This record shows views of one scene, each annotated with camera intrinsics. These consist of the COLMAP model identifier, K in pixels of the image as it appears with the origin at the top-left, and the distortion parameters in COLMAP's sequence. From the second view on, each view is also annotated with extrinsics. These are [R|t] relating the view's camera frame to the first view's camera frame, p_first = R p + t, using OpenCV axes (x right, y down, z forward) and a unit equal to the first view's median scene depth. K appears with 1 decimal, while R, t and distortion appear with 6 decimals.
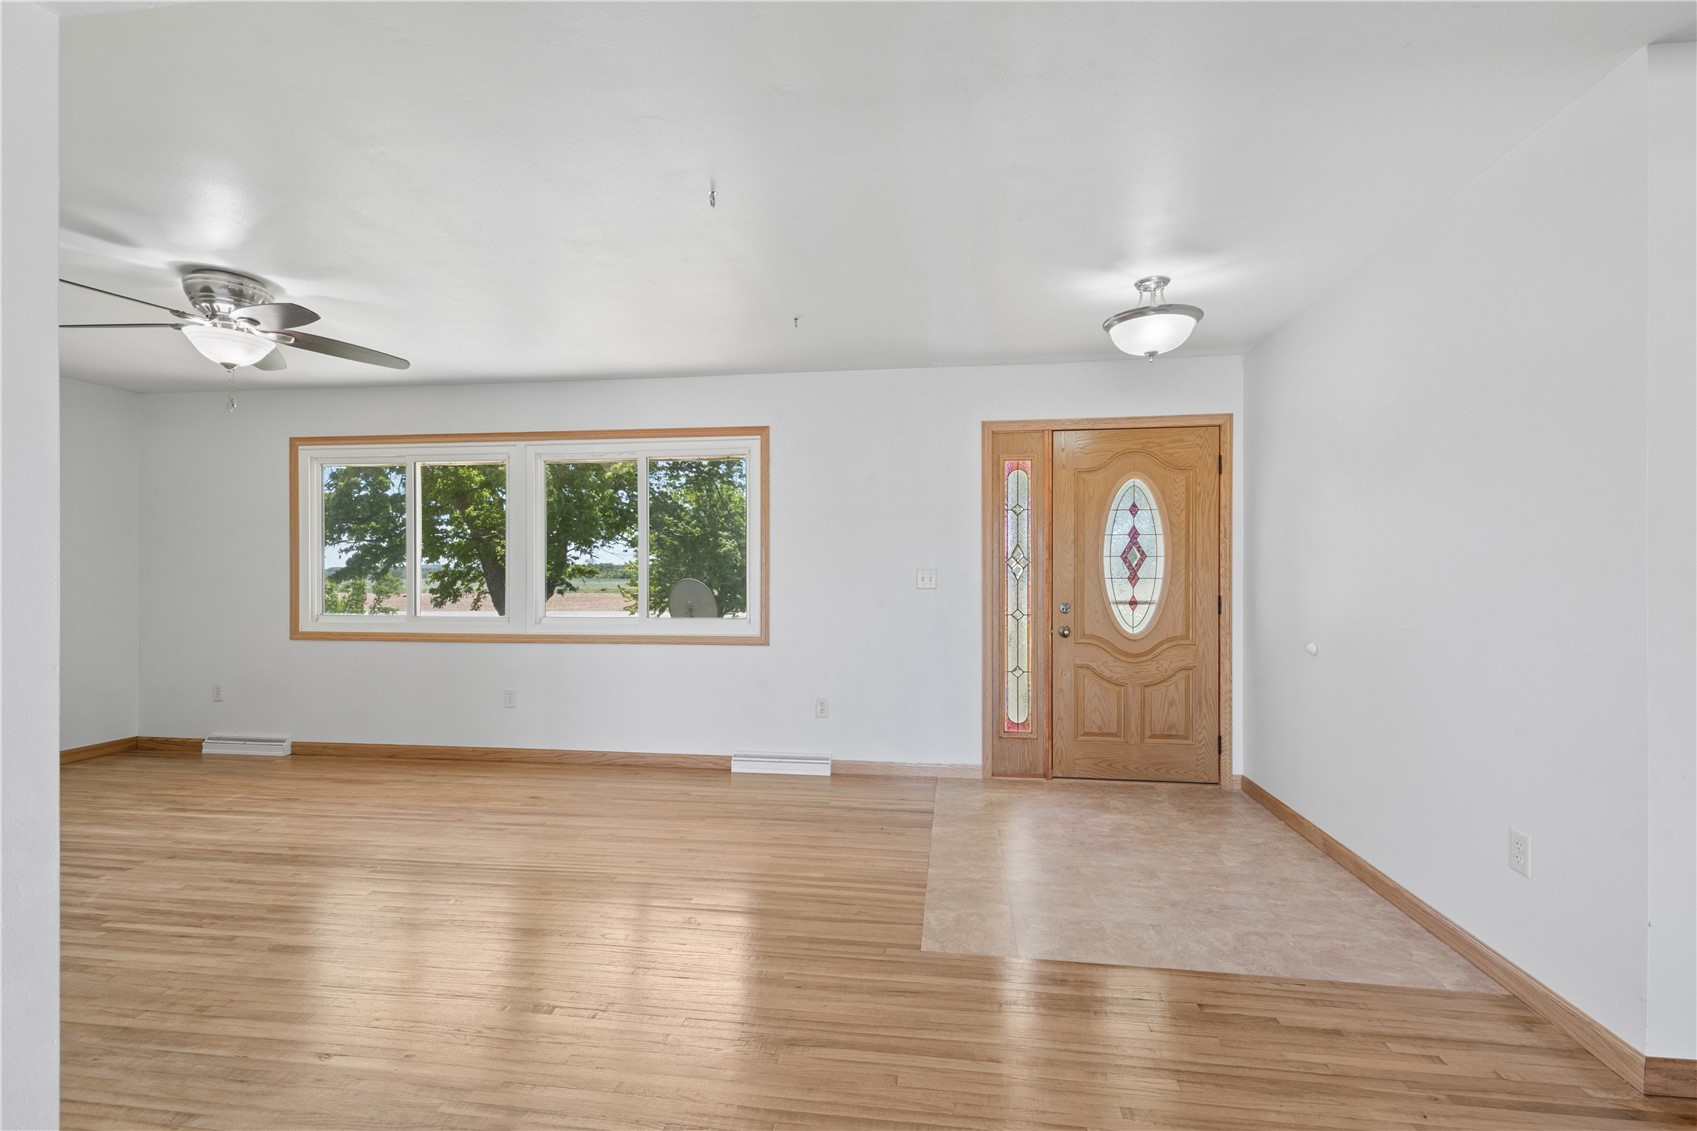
lens RADIAL K [[781.0, 0, 848.5], [0, 781.0, 565.5], [0, 0, 1]] dist [0.003848, -0.000734]
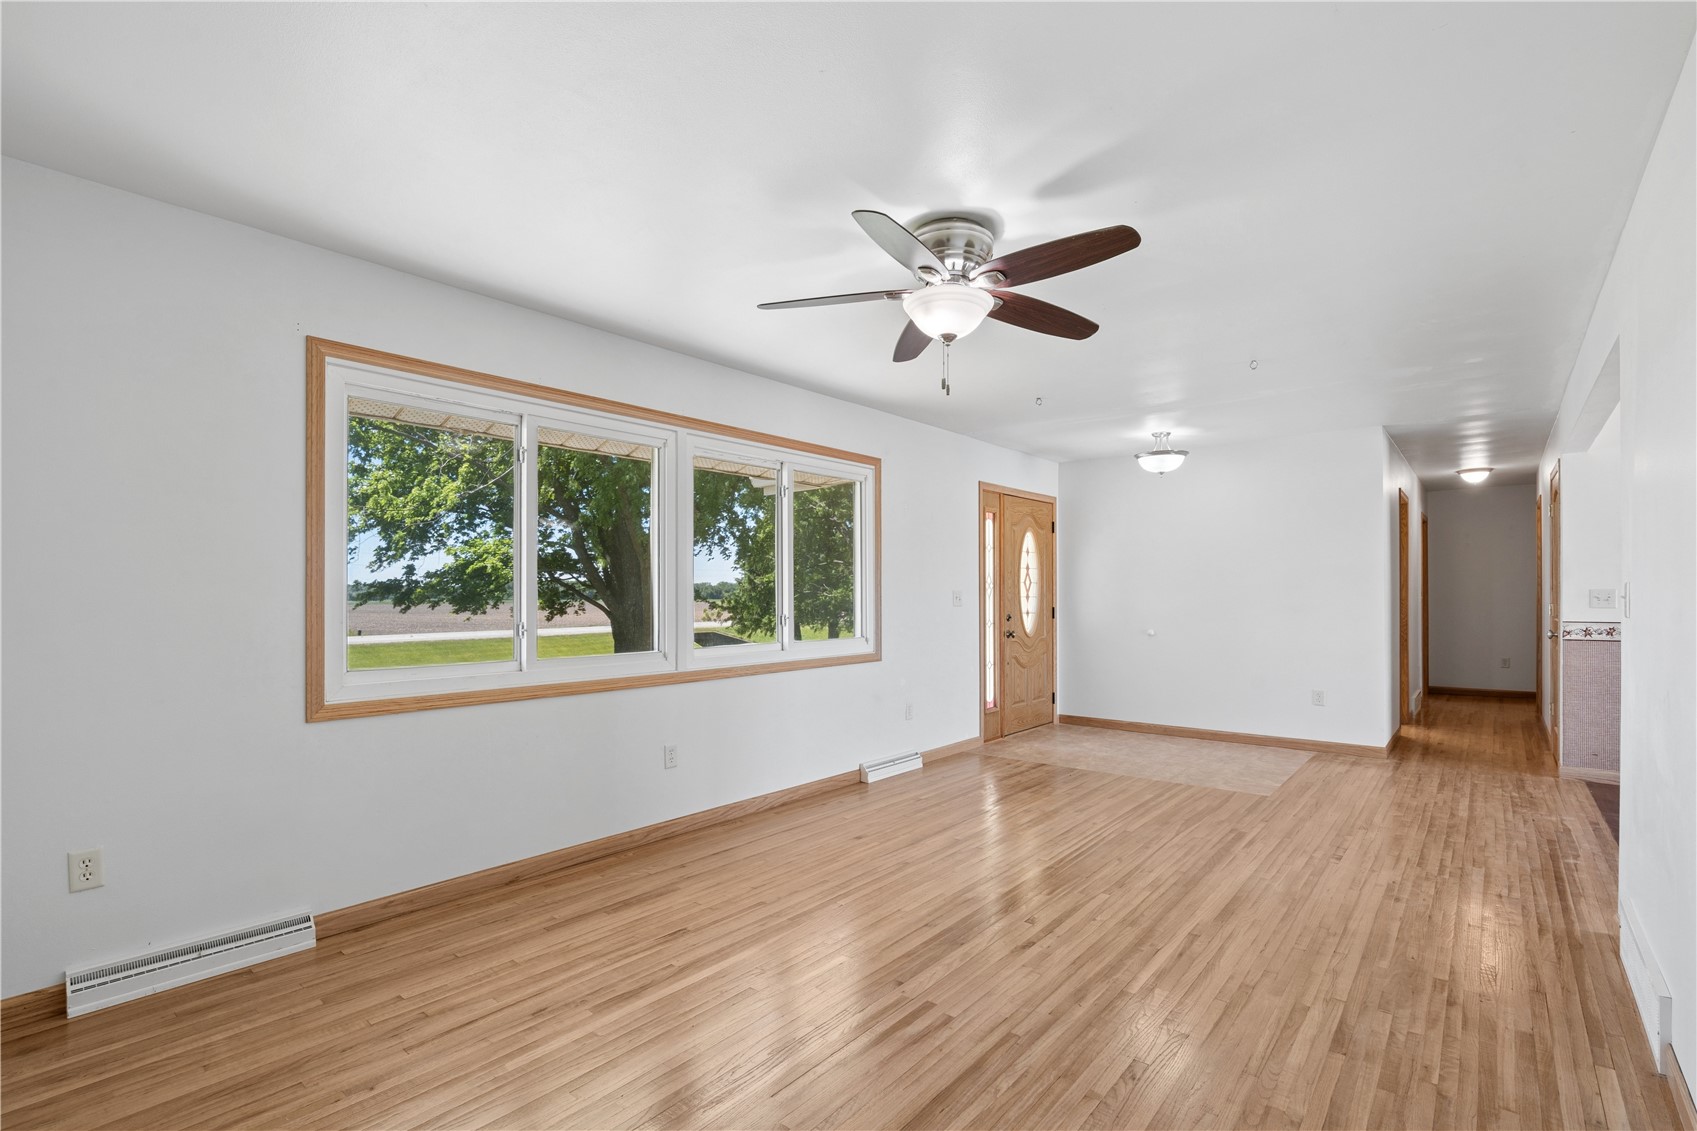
lens RADIAL K [[794.4, 0, 850.3], [0, 794.4, 583.0], [0, 0, 1]] dist [-0.022064, 0.000549]
pose [[0.521585, 0.010520, 0.853134, -1.085449], [-0.005391, 0.999945, -0.009034, 0.004736], [-0.853182, 0.000113, 0.521613, 0.467659]]
